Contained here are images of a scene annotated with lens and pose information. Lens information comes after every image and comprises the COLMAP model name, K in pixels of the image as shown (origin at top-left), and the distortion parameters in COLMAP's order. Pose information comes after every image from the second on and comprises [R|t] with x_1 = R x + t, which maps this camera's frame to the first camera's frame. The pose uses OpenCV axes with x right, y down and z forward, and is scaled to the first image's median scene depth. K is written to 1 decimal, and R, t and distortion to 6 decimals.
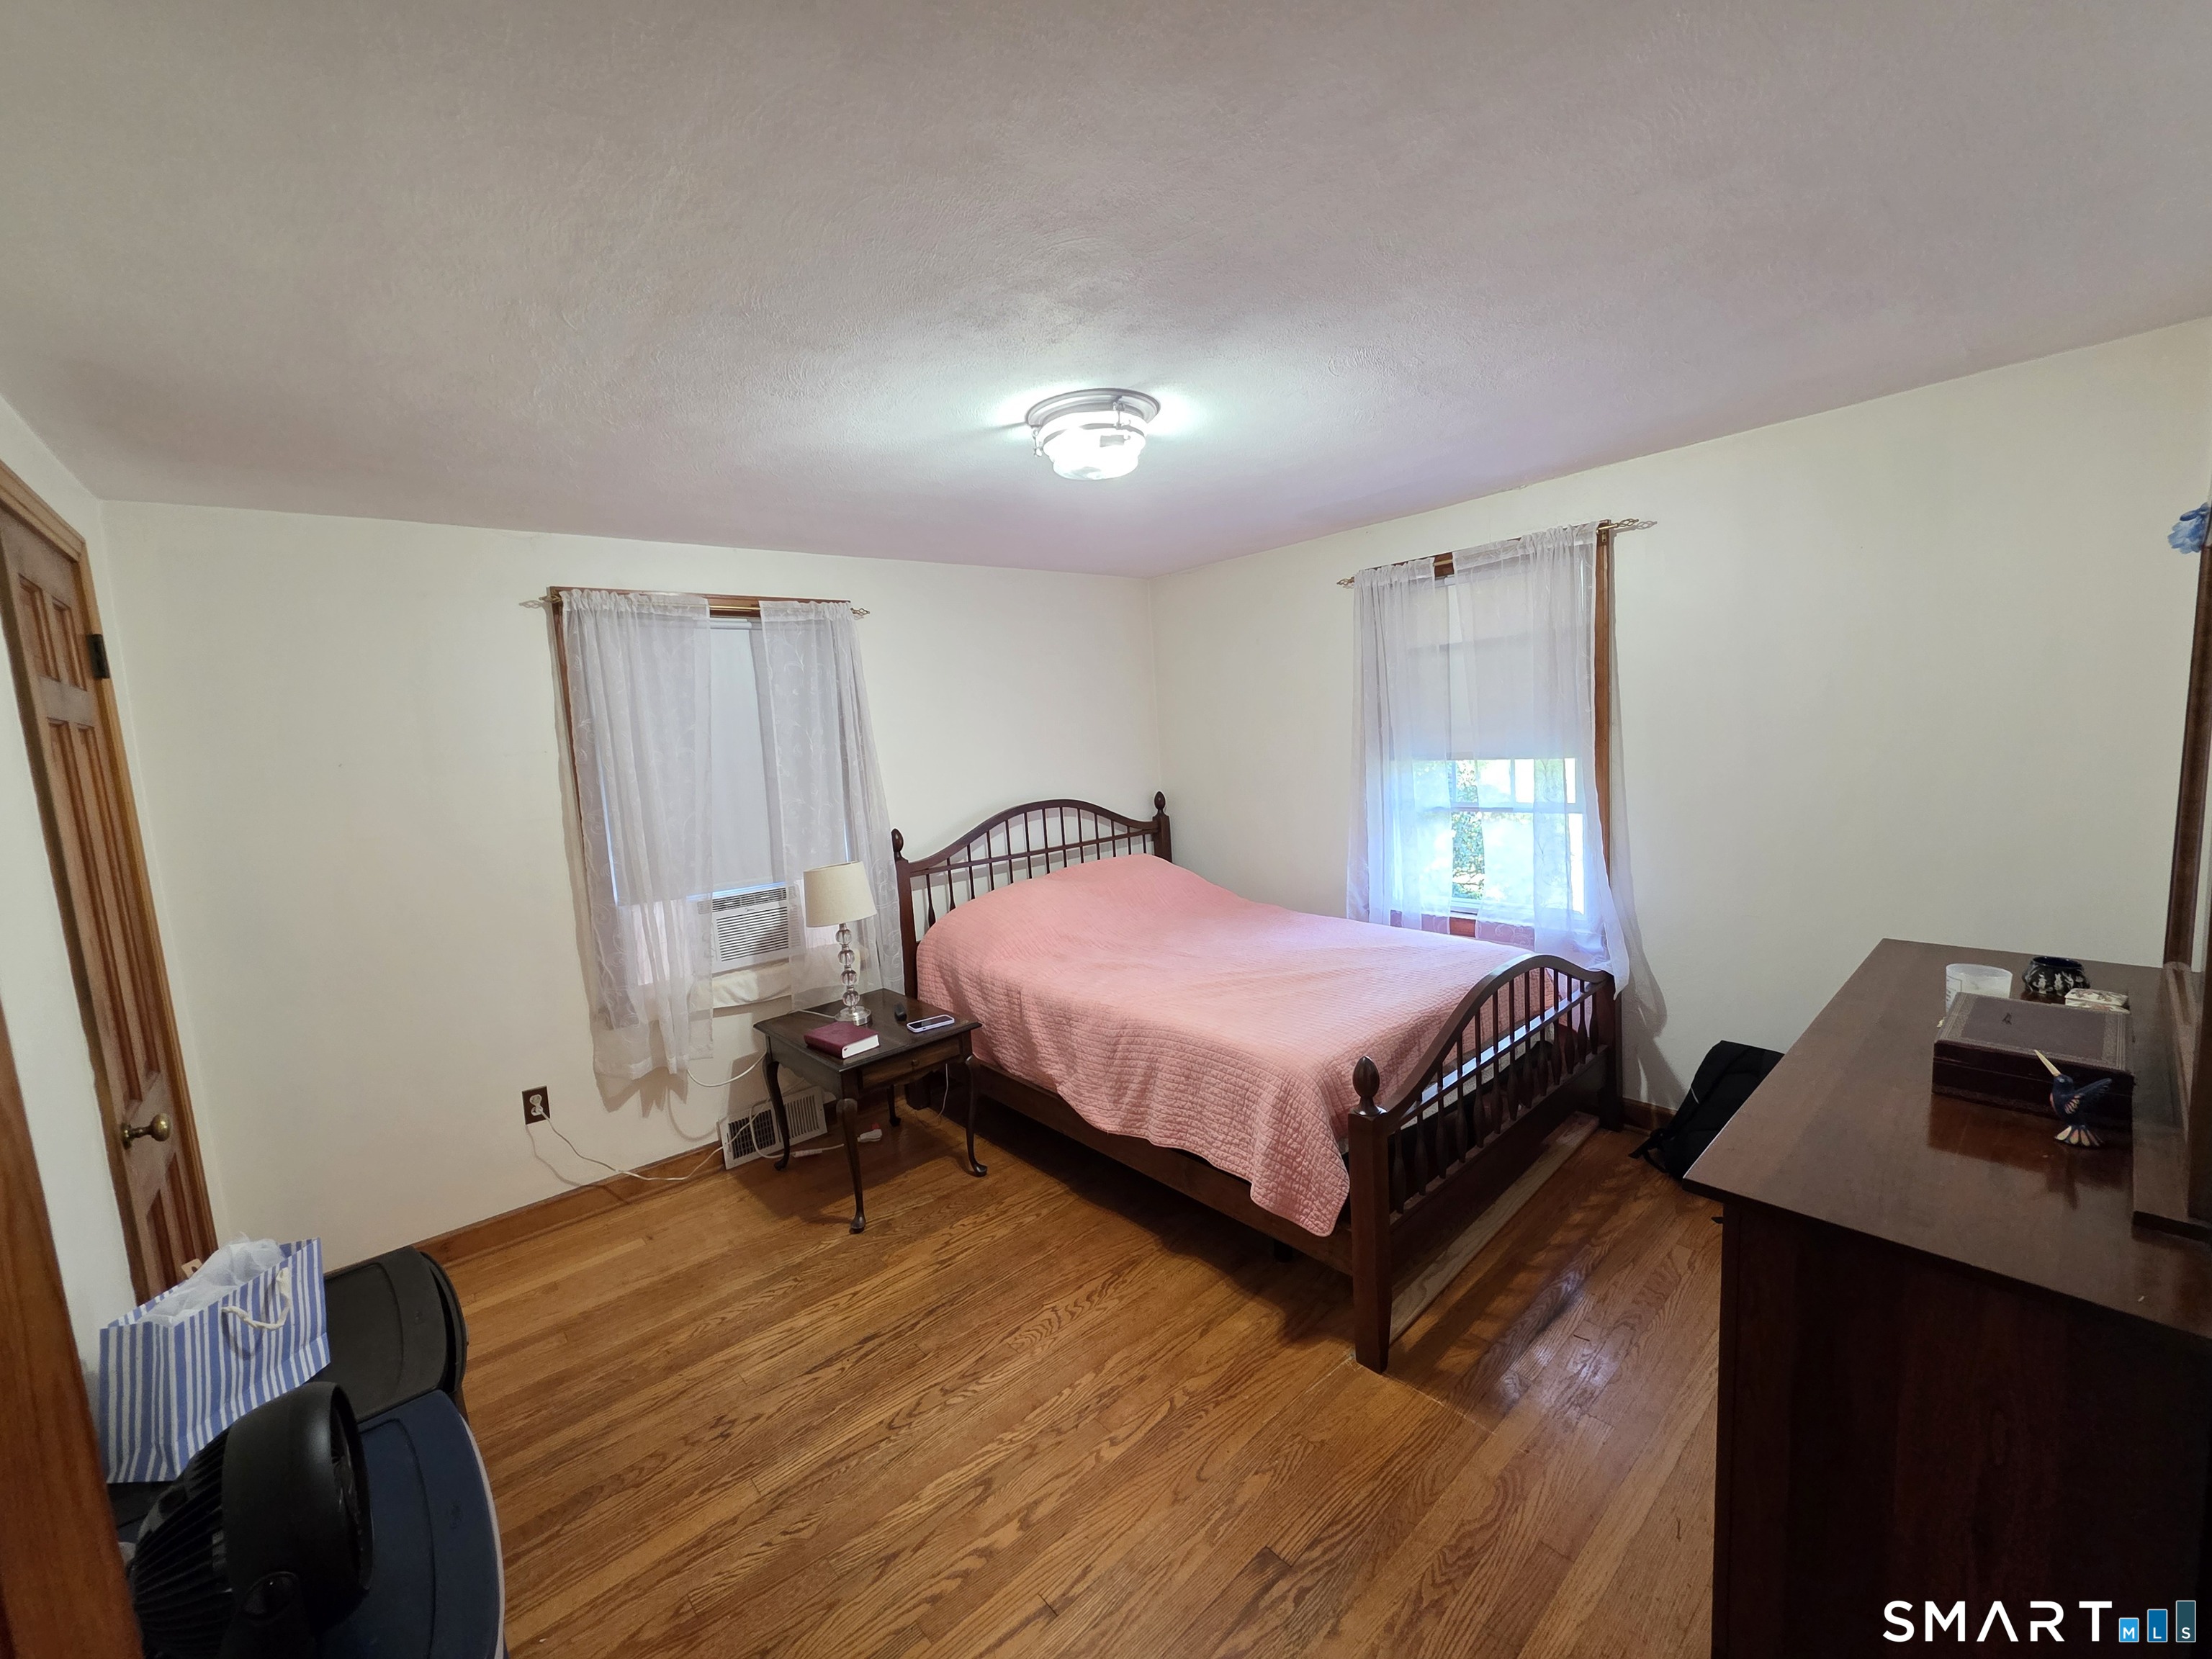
lens RADIAL K [[884.8, 0, 1094.0], [0, 884.8, 821.2], [0, 0, 1]] dist [-0.000109, 0.000077]
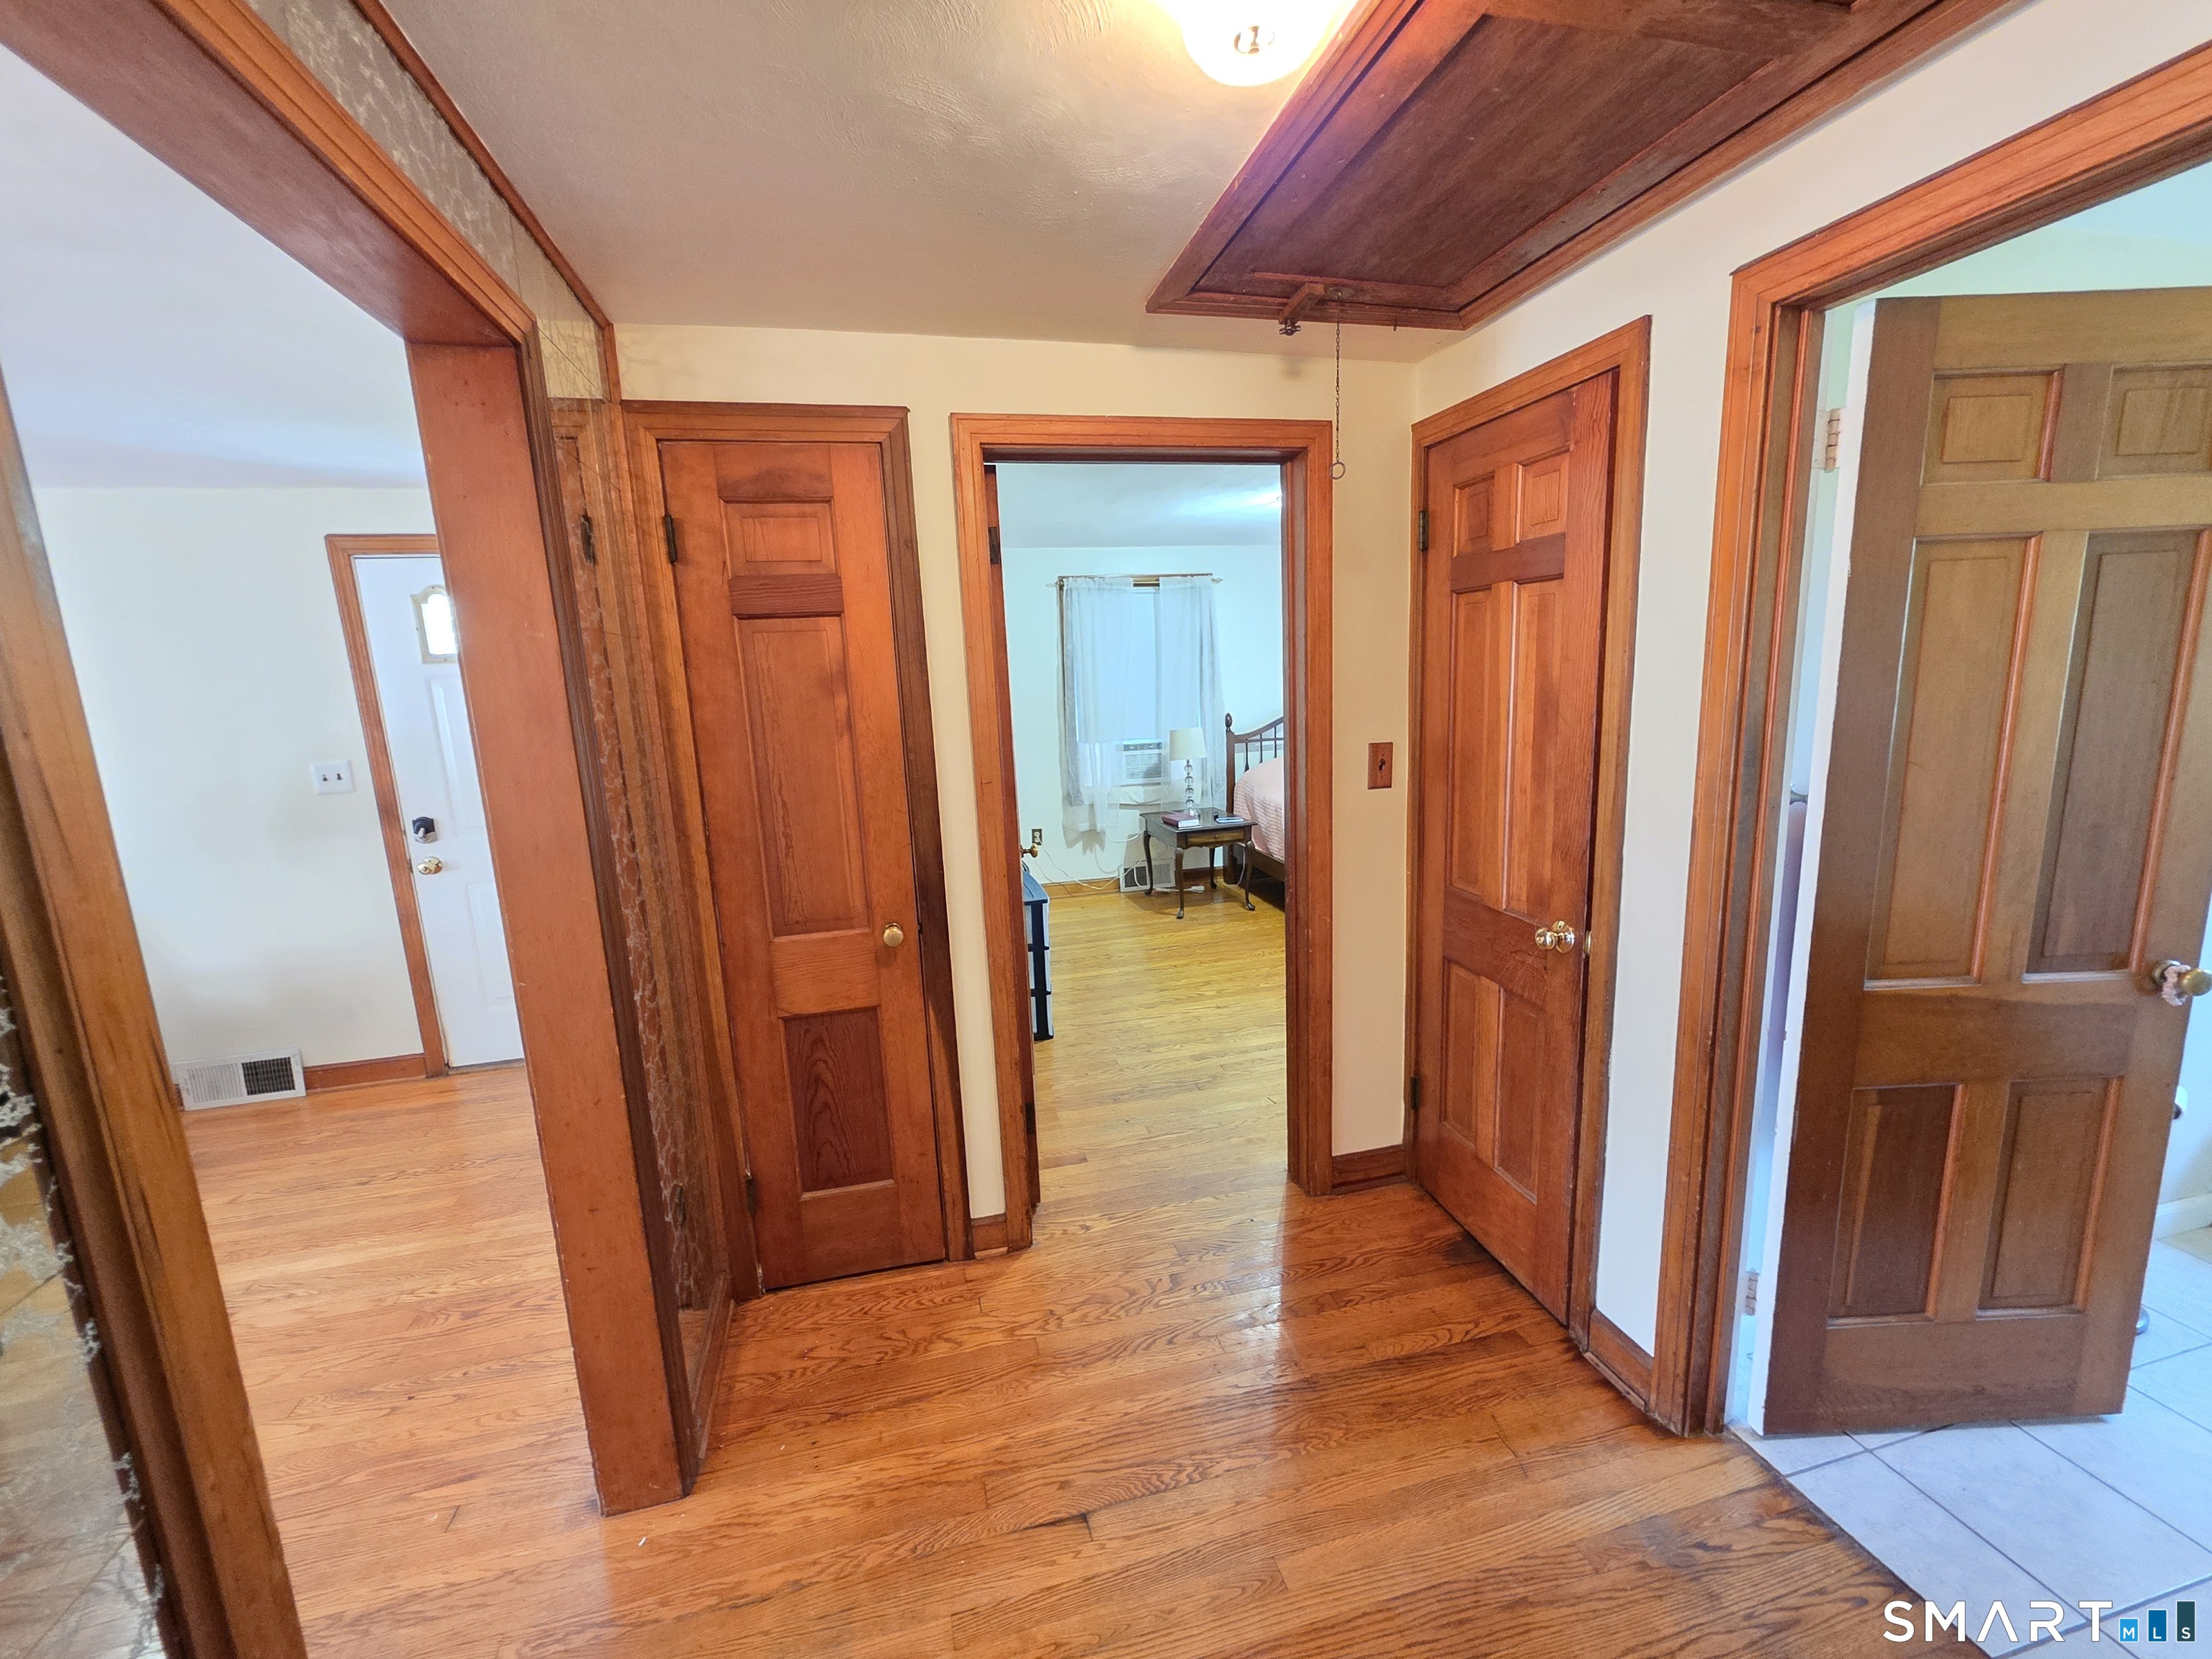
lens RADIAL K [[884.8, 0, 1094.7], [0, 884.8, 825.7], [0, 0, 1]] dist [-0.000109, 0.000077]
pose [[0.893022, 0.107402, -0.437009, 0.372806], [-0.065420, 0.991770, 0.110057, 0.064968], [0.445232, -0.069694, 0.892699, -0.754492]]
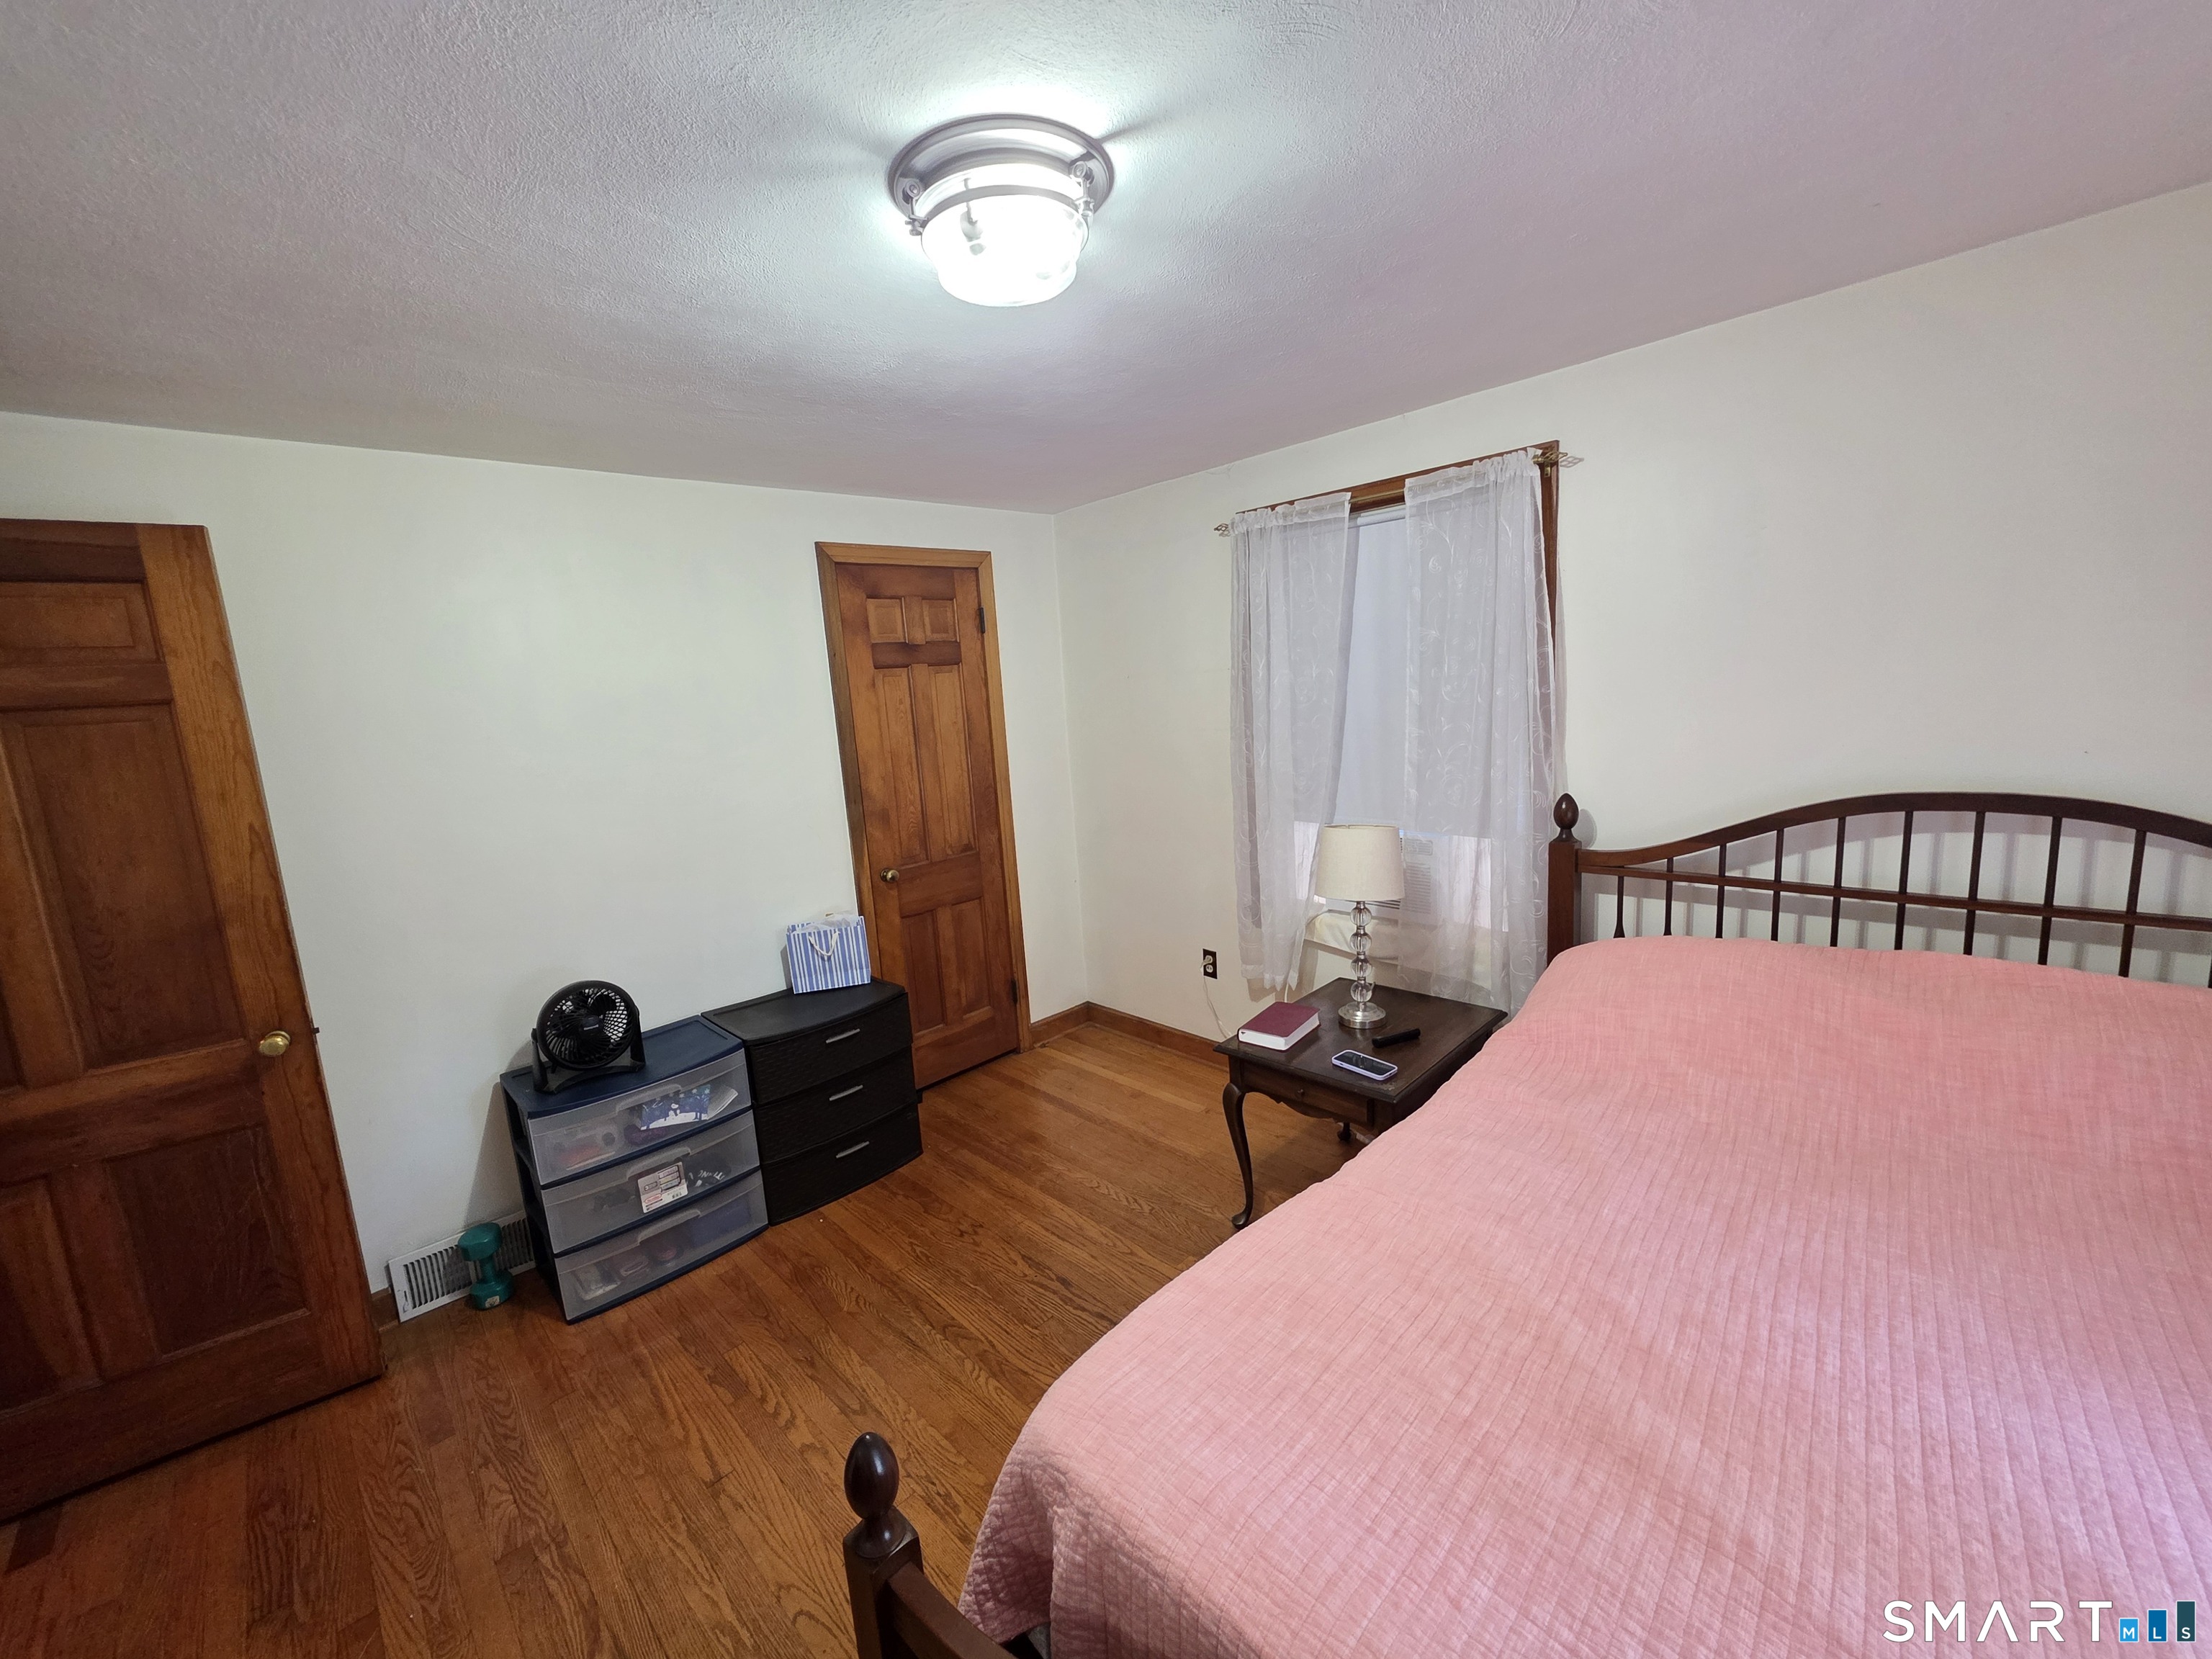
lens RADIAL K [[884.8, 0, 1079.1], [0, 884.8, 821.8], [0, 0, 1]] dist [-0.000109, 0.000077]
pose [[0.051626, 0.219196, -0.974314, 0.500812], [-0.037181, 0.975361, 0.217461, -0.125481], [0.997974, 0.024999, 0.058503, 0.753669]]
